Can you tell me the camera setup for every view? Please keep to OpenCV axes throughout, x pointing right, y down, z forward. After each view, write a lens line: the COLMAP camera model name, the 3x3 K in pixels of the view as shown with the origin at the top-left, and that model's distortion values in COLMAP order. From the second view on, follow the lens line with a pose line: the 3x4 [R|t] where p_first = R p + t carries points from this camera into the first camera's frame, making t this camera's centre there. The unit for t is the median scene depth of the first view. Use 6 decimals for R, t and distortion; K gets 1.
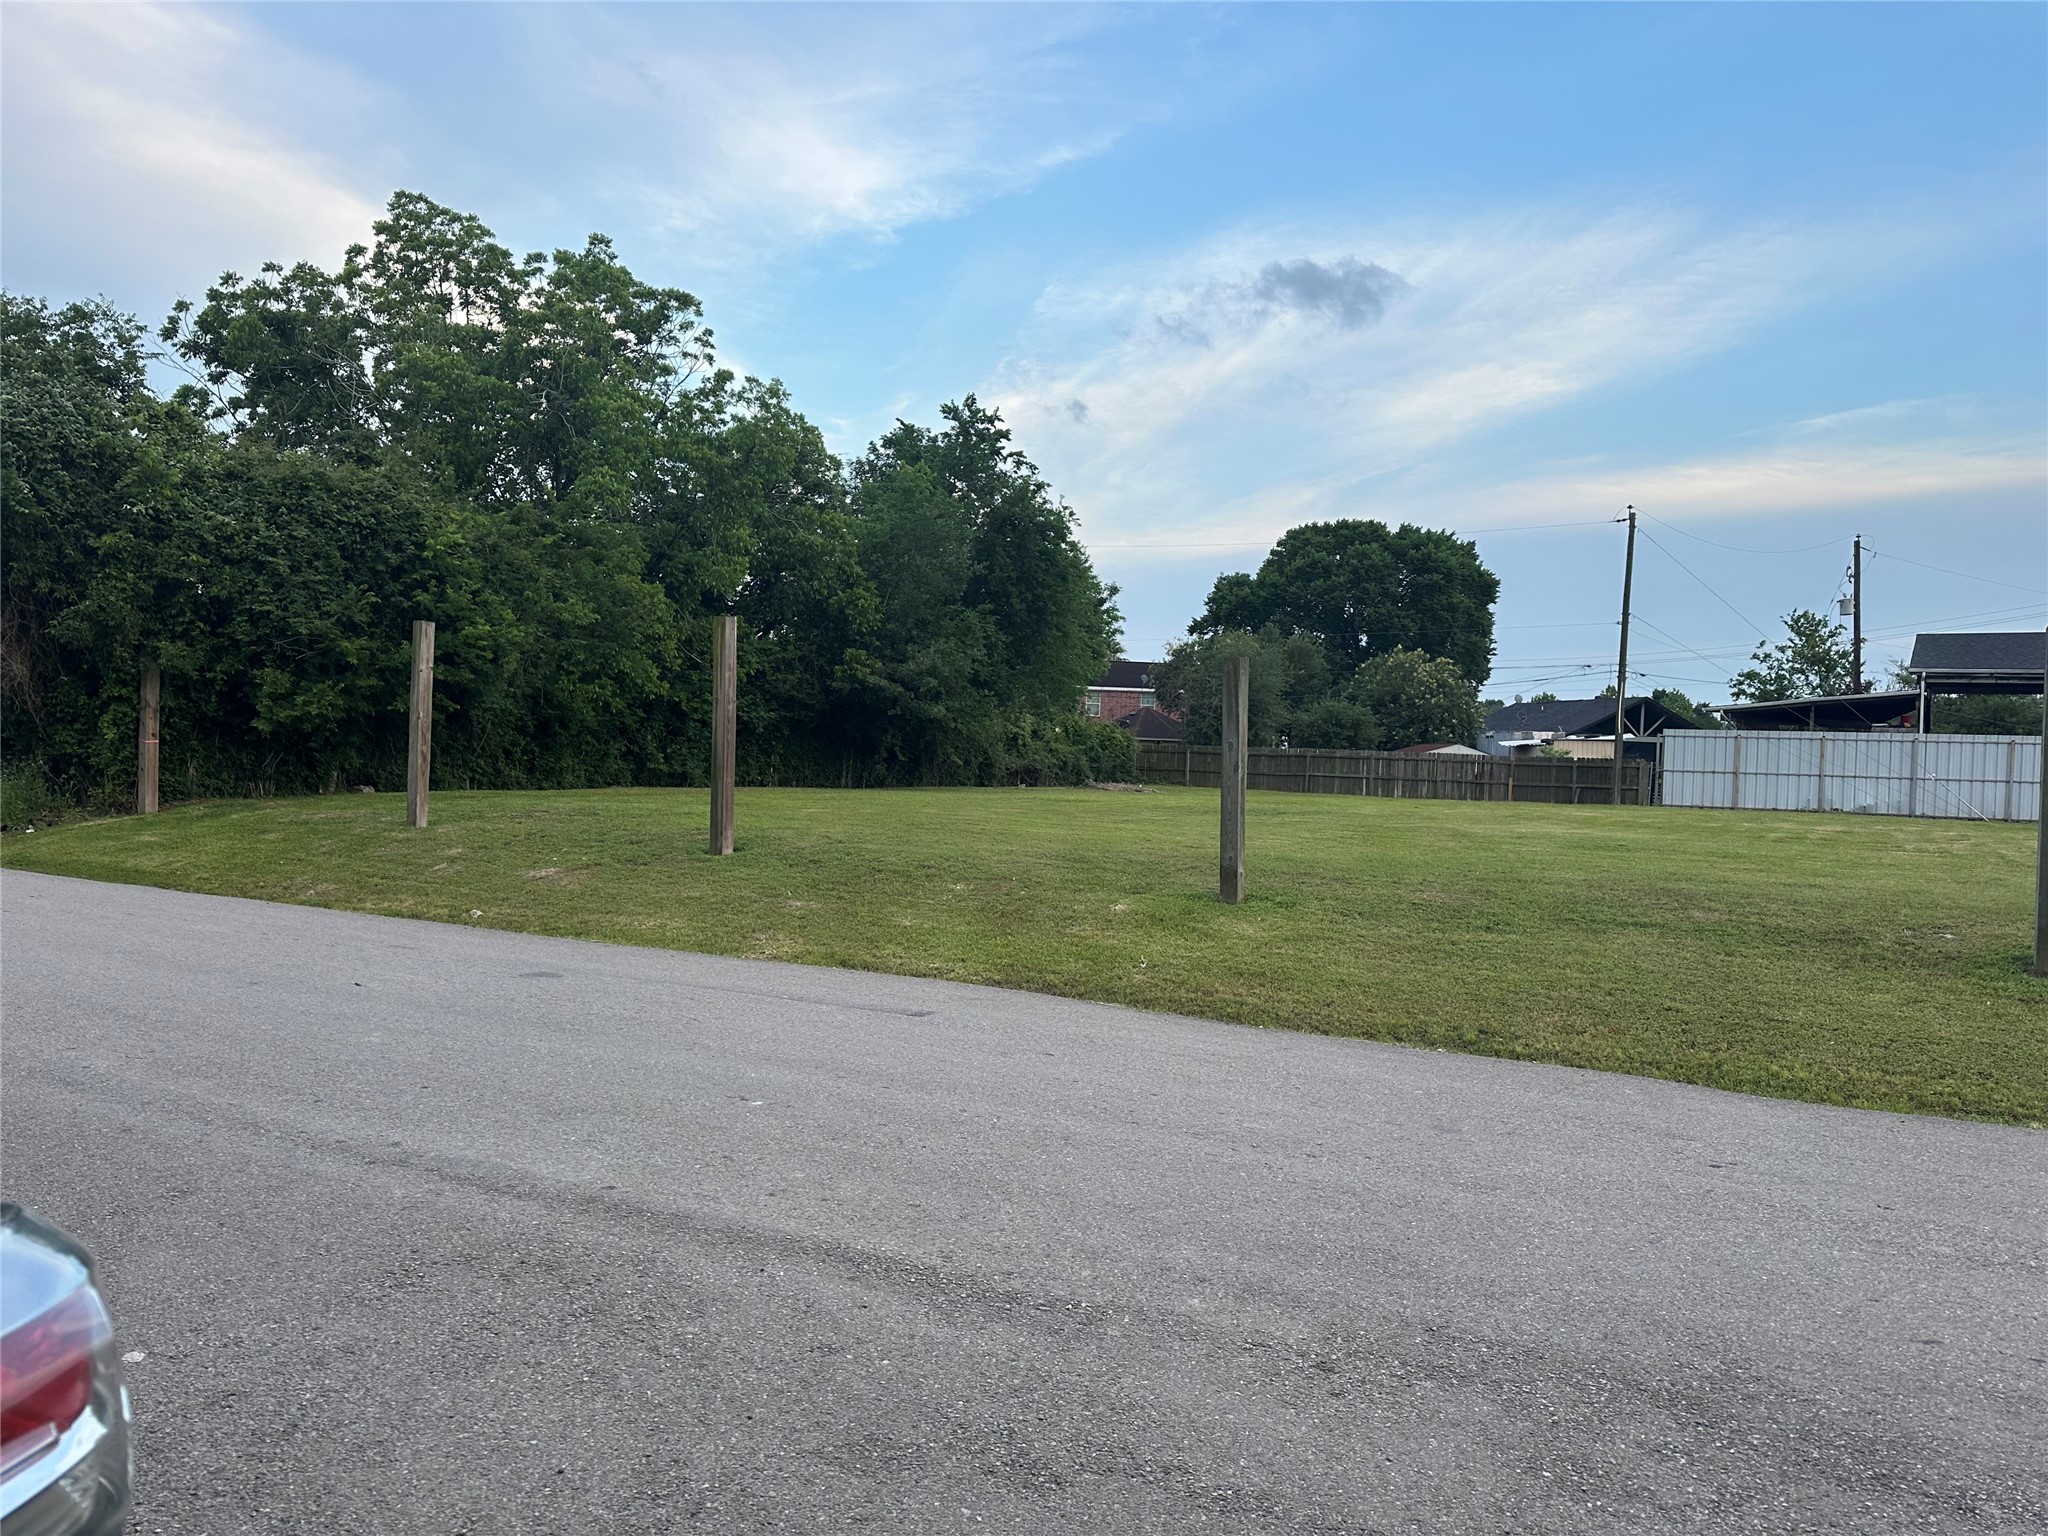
lens RADIAL K [[1426.9, 0, 1014.7], [0, 1426.9, 783.1], [0, 0, 1]] dist [0.117665, -0.185349]
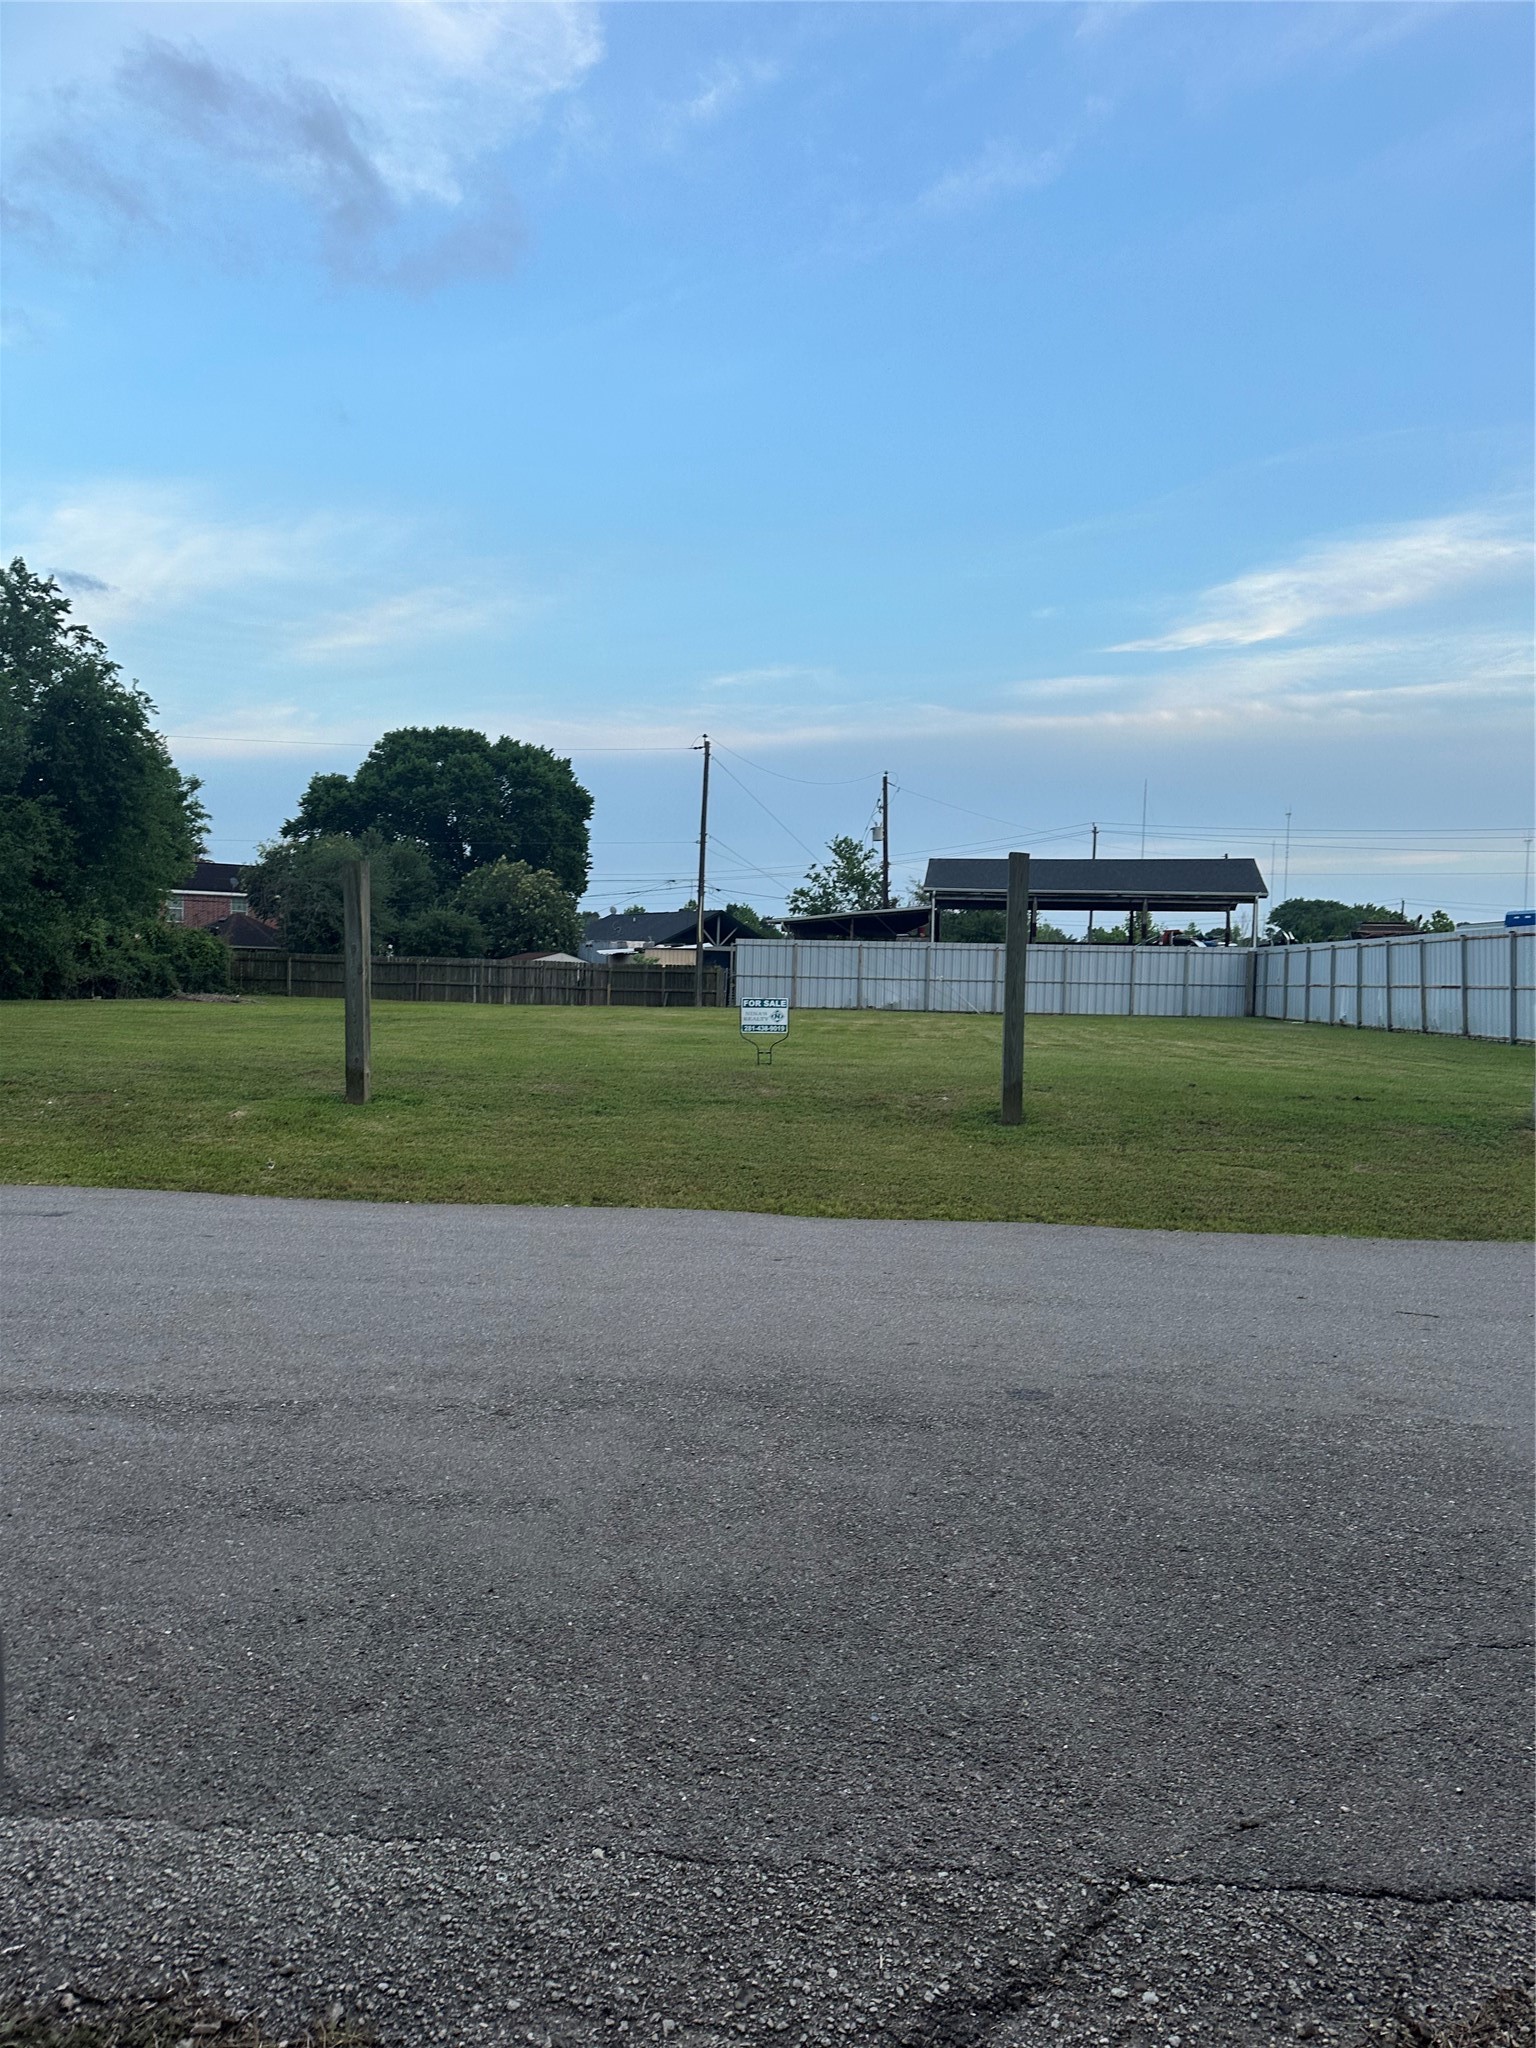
lens RADIAL K [[1437.3, 0, 757.9], [0, 1437.3, 1033.0], [0, 0, 1]] dist [0.190741, -0.398714]
pose [[0.906624, -0.027350, 0.421053, -0.020902], [0.016042, 0.999410, 0.030377, 0.005918], [-0.421635, -0.020786, 0.906527, -0.046340]]
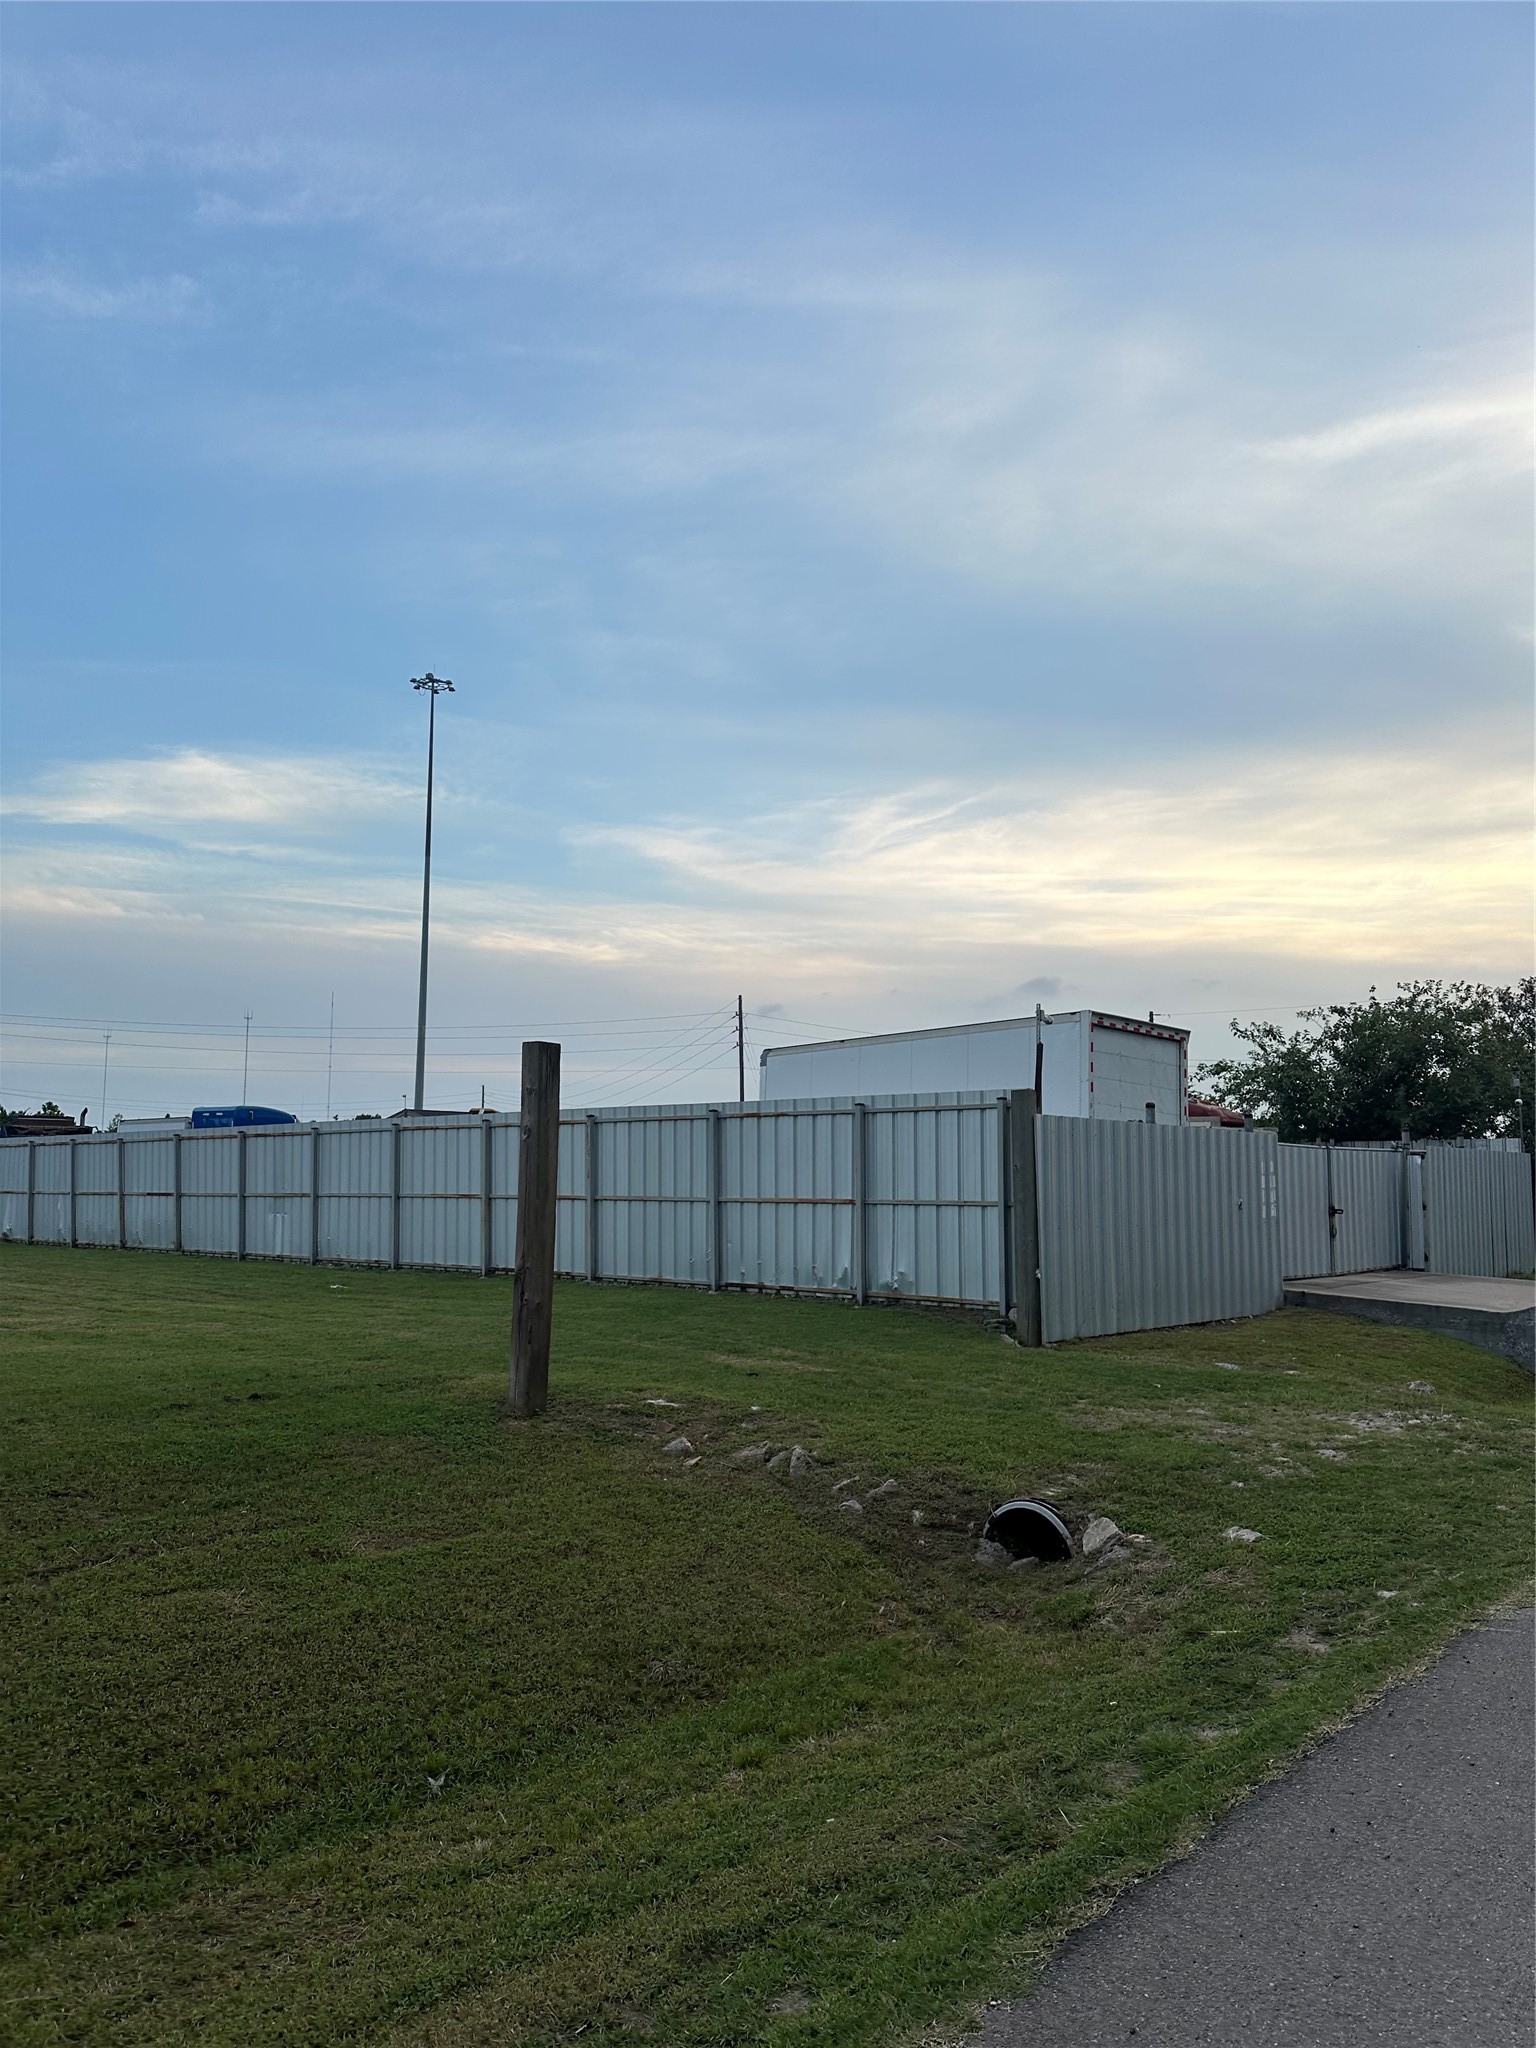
lens RADIAL K [[1378.1, 0, 774.9], [0, 1378.1, 963.2], [0, 0, 1]] dist [0.057803, -0.065040]
pose [[0.200977, 0.126256, 0.971425, 0.184528], [0.023357, 0.990760, -0.133601, -0.015130], [-0.979317, 0.049540, 0.196172, 0.323108]]
